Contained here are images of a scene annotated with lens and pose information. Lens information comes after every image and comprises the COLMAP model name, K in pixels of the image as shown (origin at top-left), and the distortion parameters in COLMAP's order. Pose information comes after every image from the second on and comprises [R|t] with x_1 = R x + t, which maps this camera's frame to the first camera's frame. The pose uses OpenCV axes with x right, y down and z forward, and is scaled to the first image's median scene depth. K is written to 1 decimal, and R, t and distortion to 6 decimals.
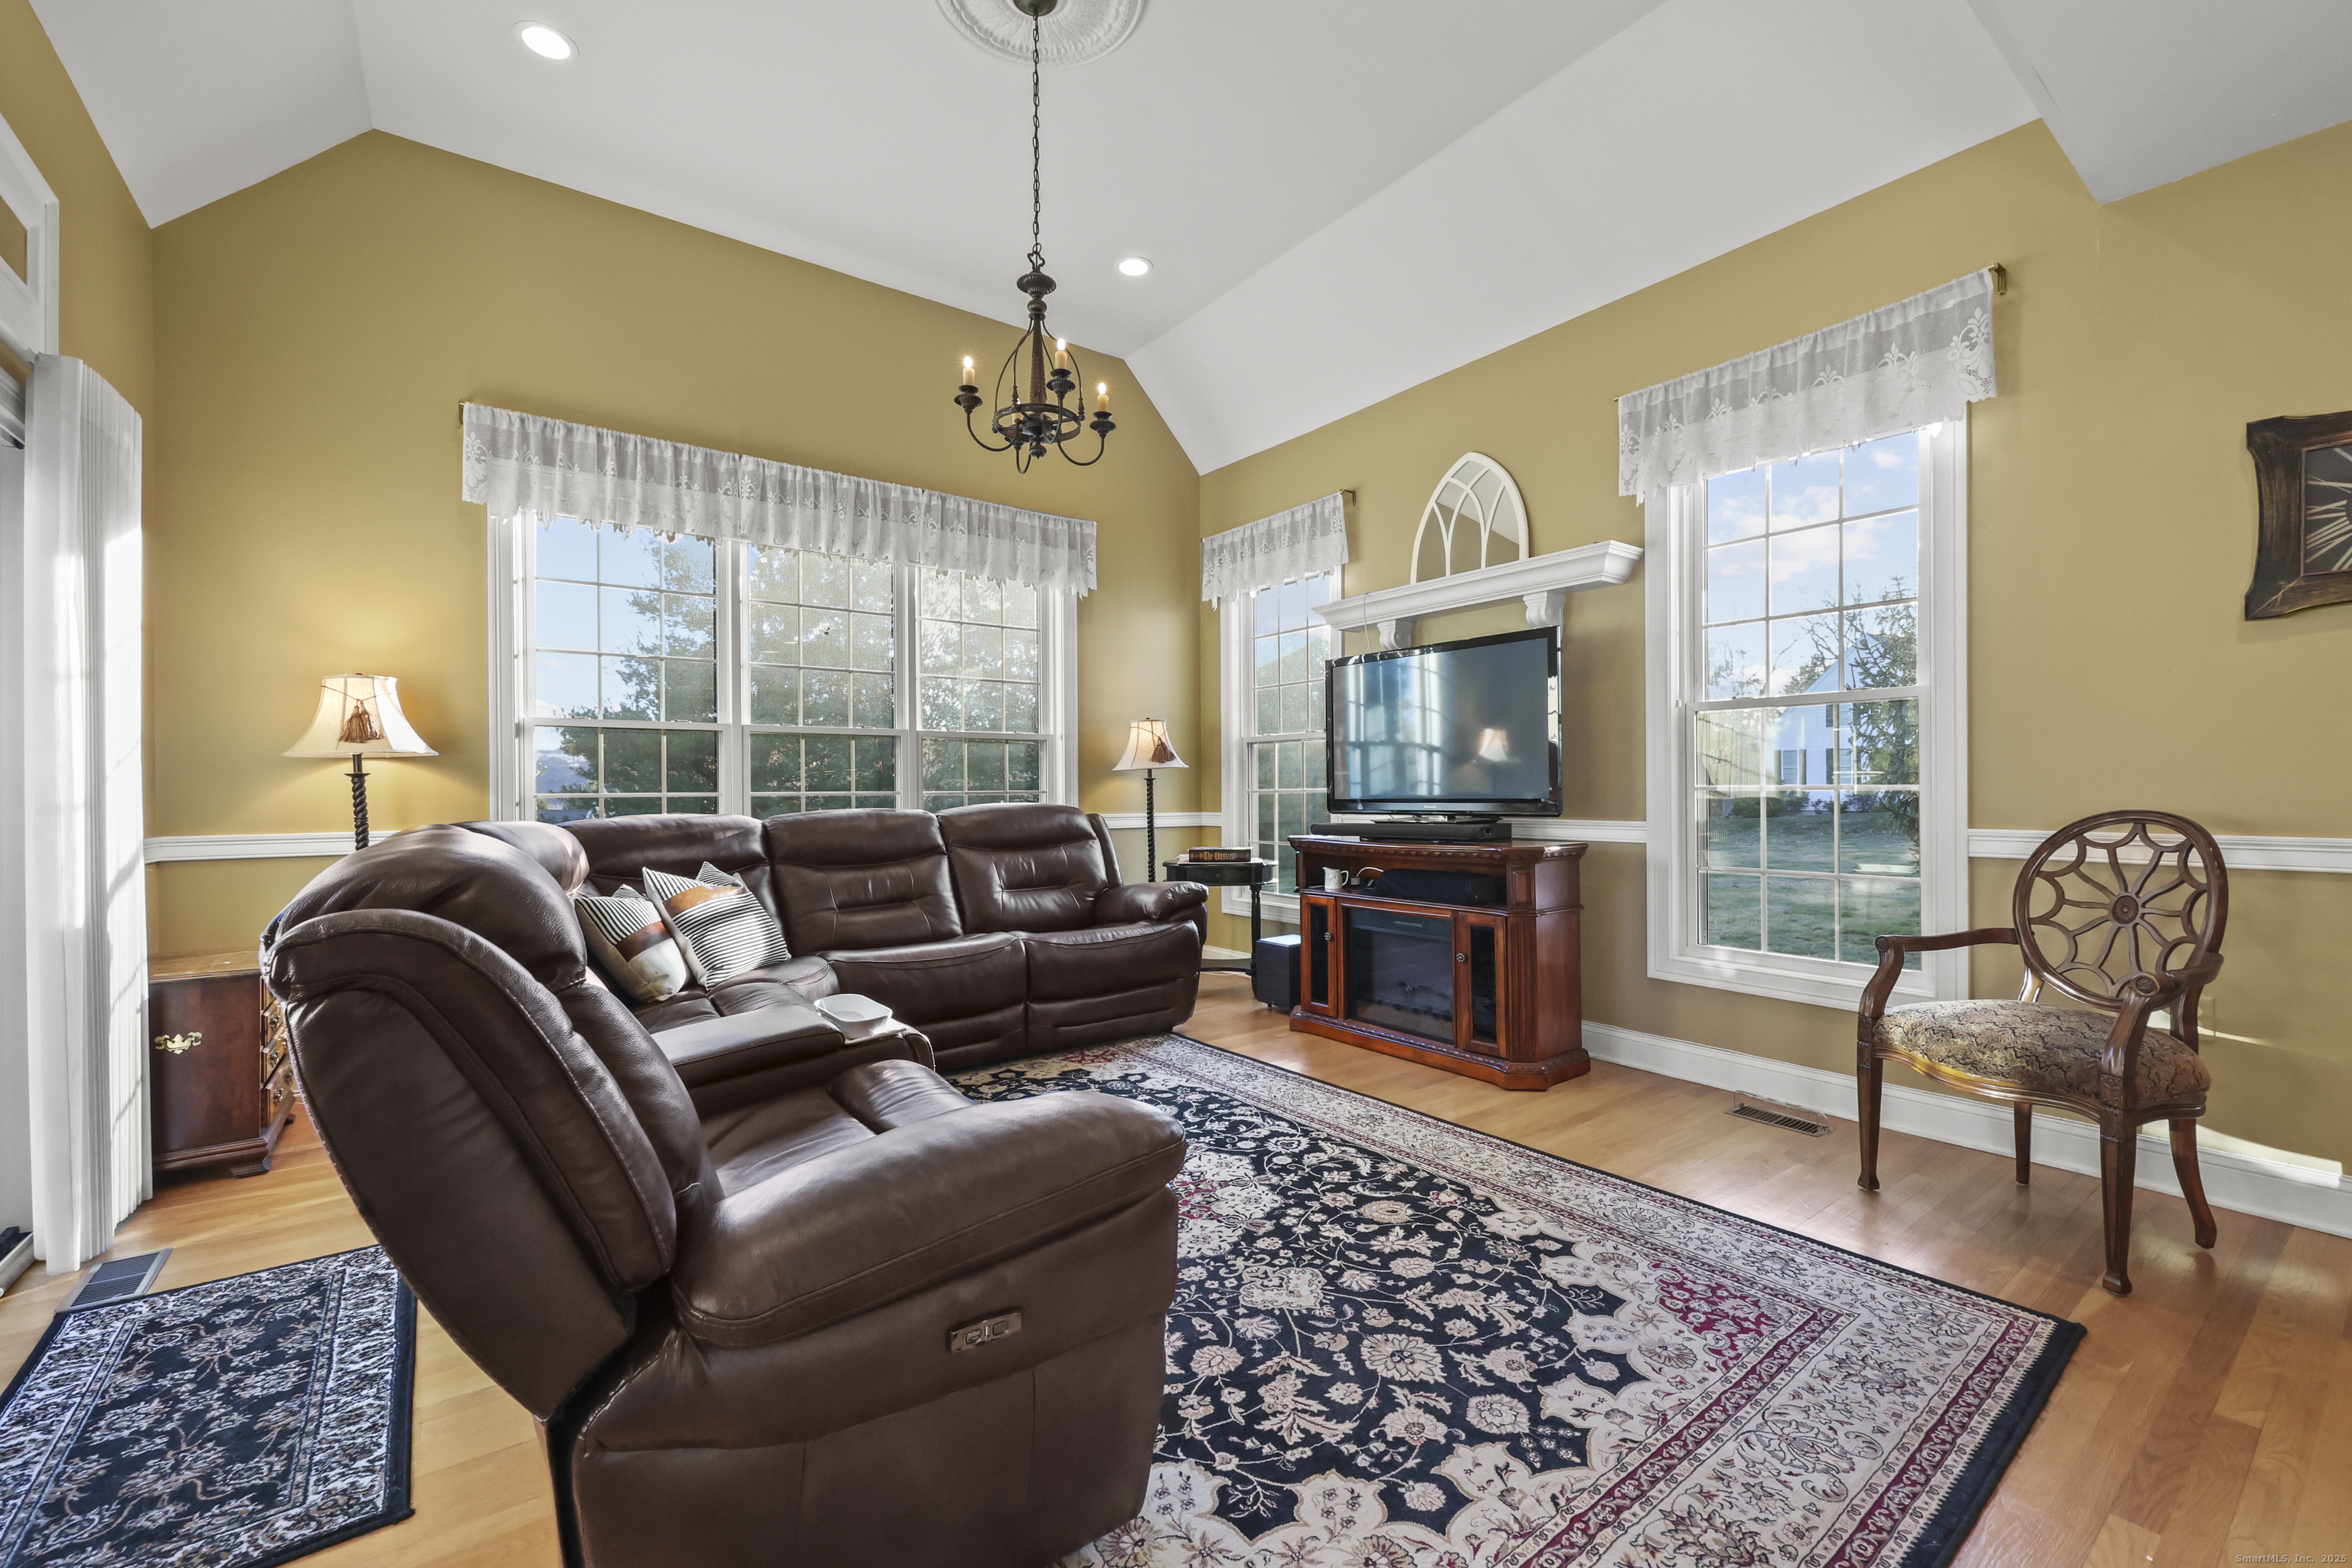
lens RADIAL K [[942.5, 0, 1226.0], [0, 942.5, 789.5], [0, 0, 1]] dist [0.002440, -0.000128]
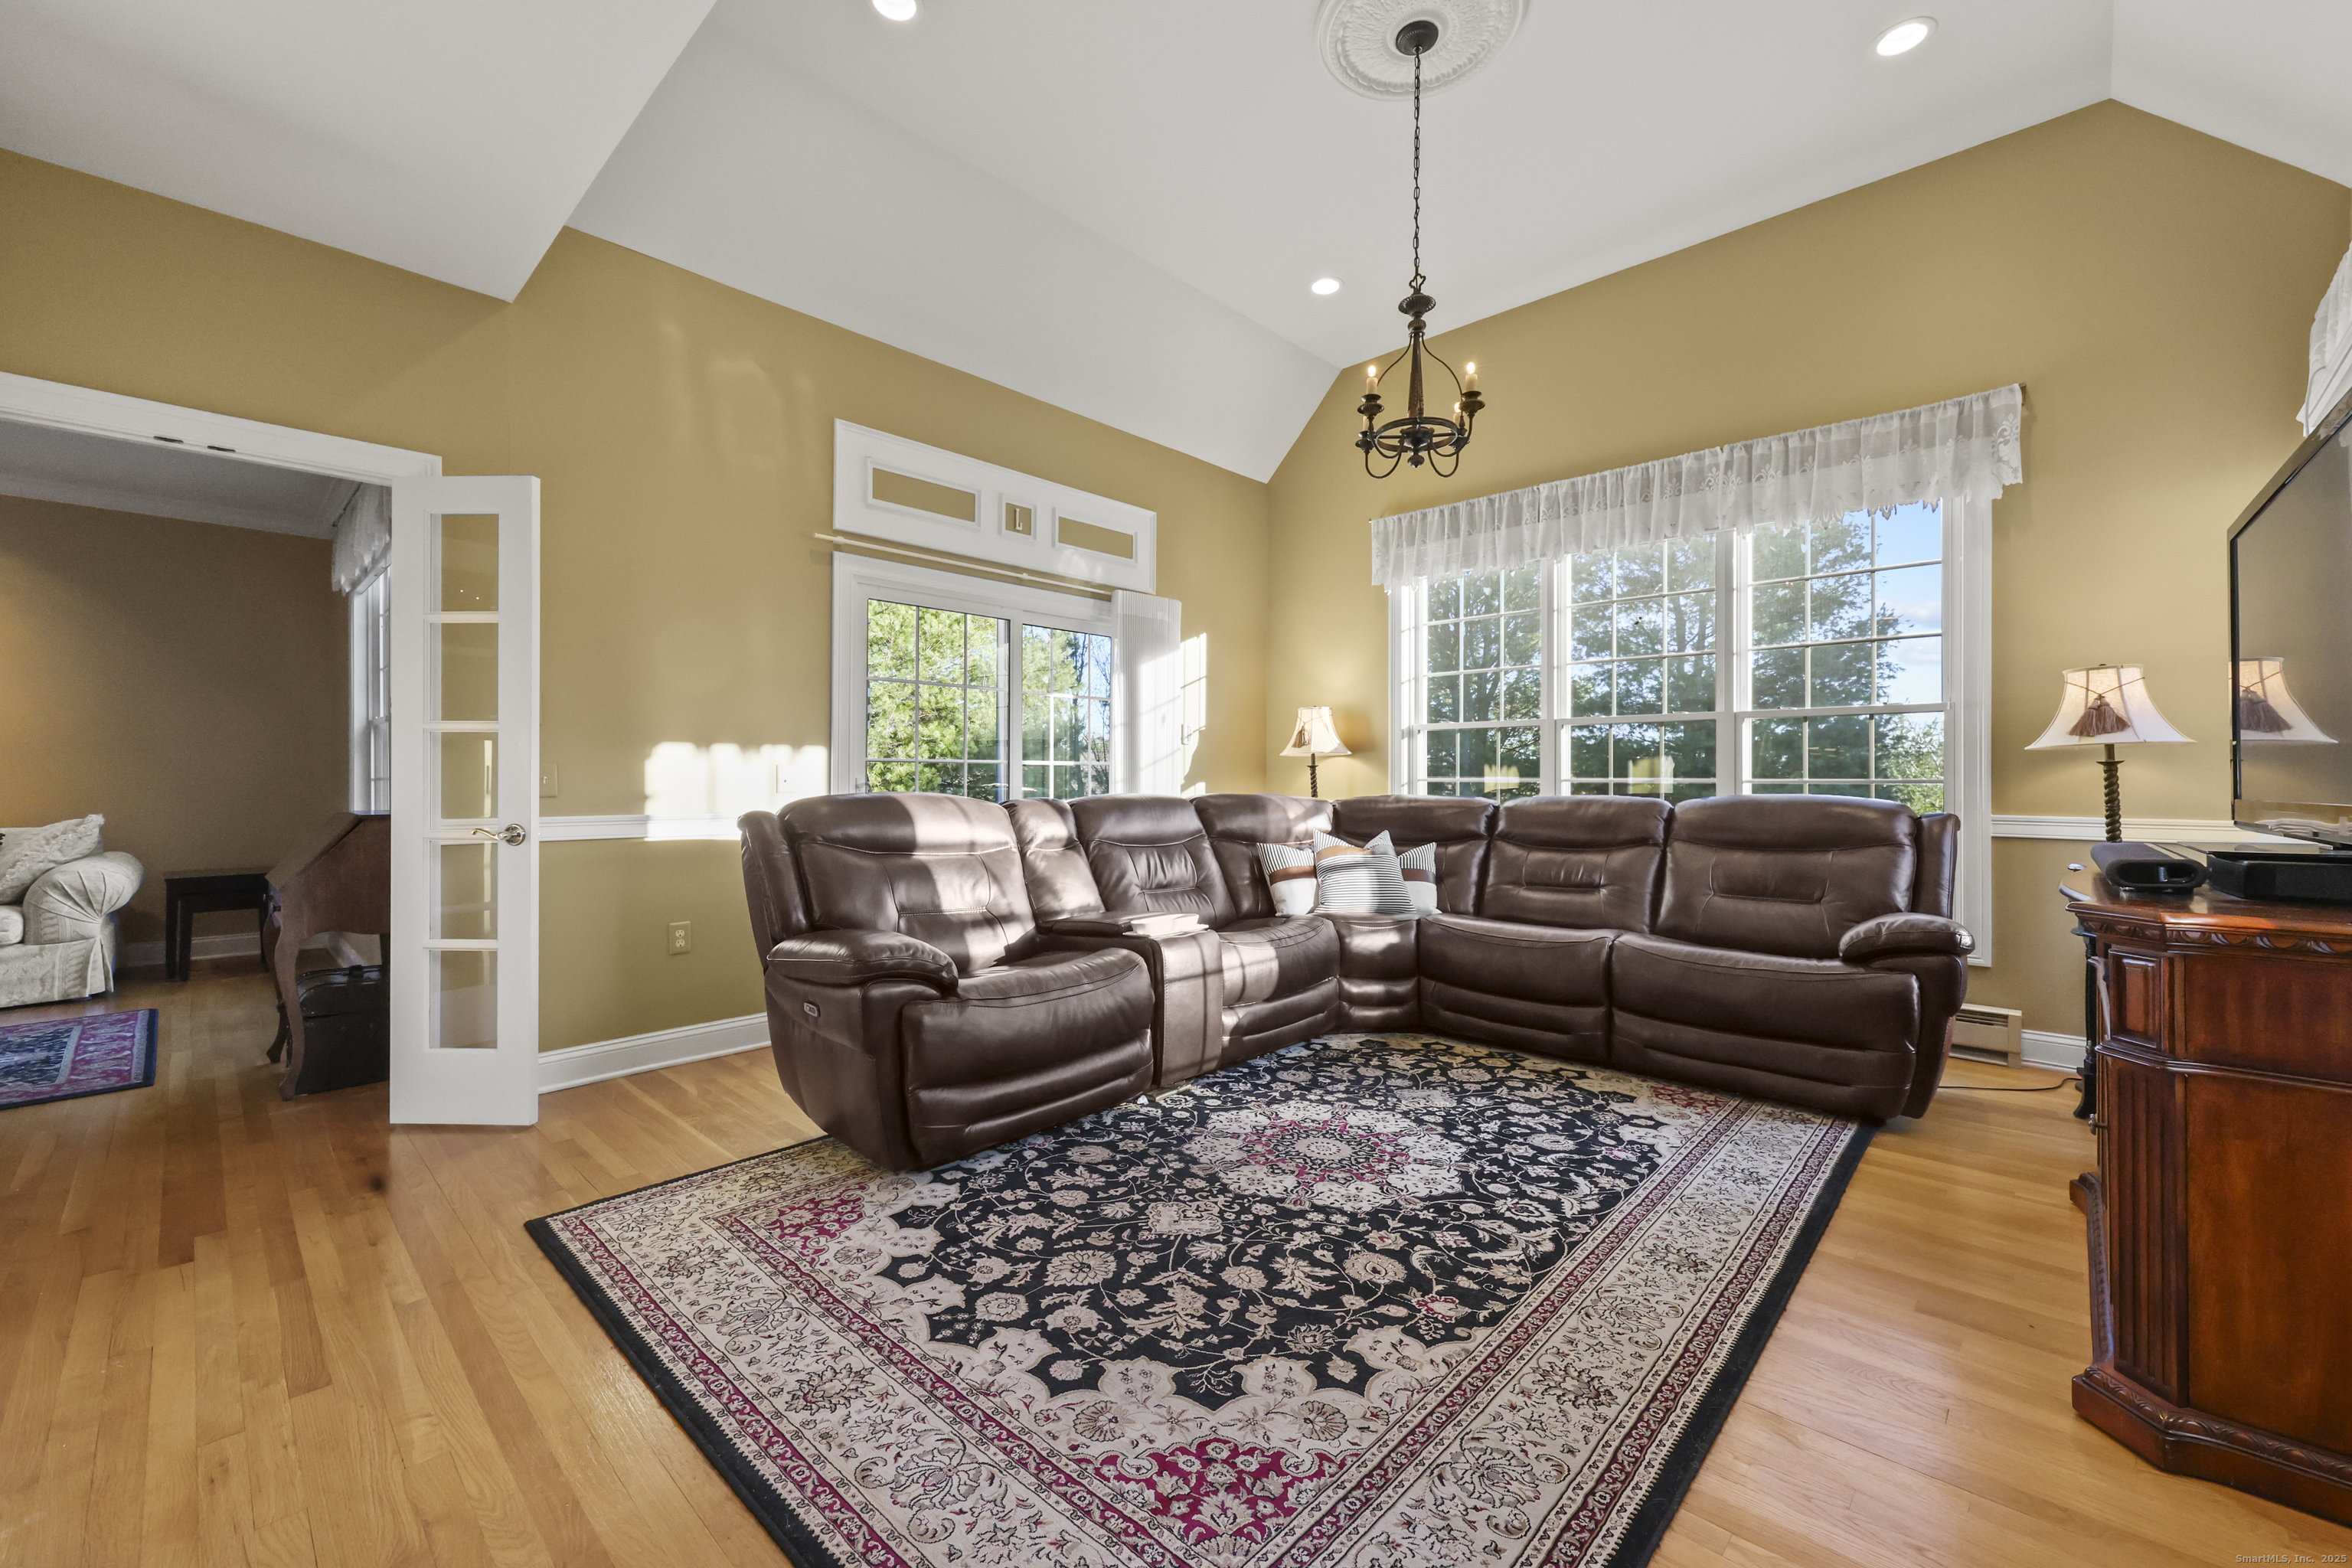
lens RADIAL K [[942.5, 0, 1179.7], [0, 942.5, 777.8], [0, 0, 1]] dist [0.002440, -0.000128]
pose [[0.170779, 0.007098, -0.985284, 0.997581], [-0.003463, 0.999972, 0.006603, -0.006657], [0.985303, 0.002285, 0.170799, 0.682127]]
